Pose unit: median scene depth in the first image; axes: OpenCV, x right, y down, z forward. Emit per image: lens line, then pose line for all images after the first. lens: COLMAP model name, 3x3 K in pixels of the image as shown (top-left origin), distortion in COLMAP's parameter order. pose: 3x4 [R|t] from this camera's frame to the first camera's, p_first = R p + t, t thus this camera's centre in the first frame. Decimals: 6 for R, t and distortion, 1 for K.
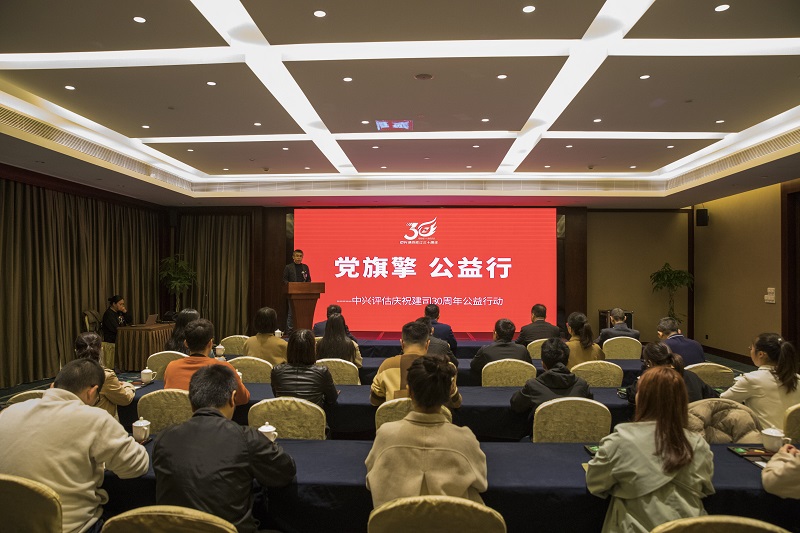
lens RADIAL K [[563.8, 0, 399.2], [0, 563.8, 266.8], [0, 0, 1]] dist [-0.097510, 0.031524]
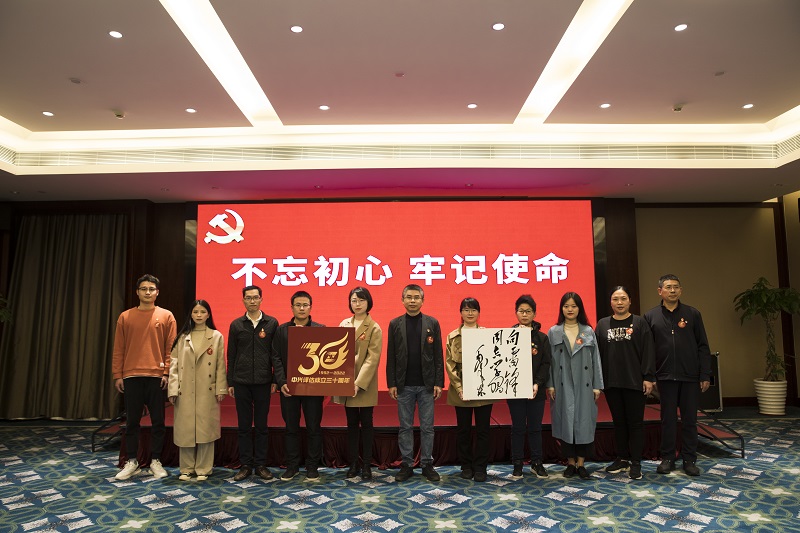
lens RADIAL K [[563.8, 0, 393.7], [0, 563.8, 262.5], [0, 0, 1]] dist [-0.097510, 0.031524]
pose [[0.999017, -0.010059, 0.043167, 0.015534], [0.013645, 0.996405, -0.083611, 0.025570], [-0.042171, 0.084118, 0.995563, 0.397444]]
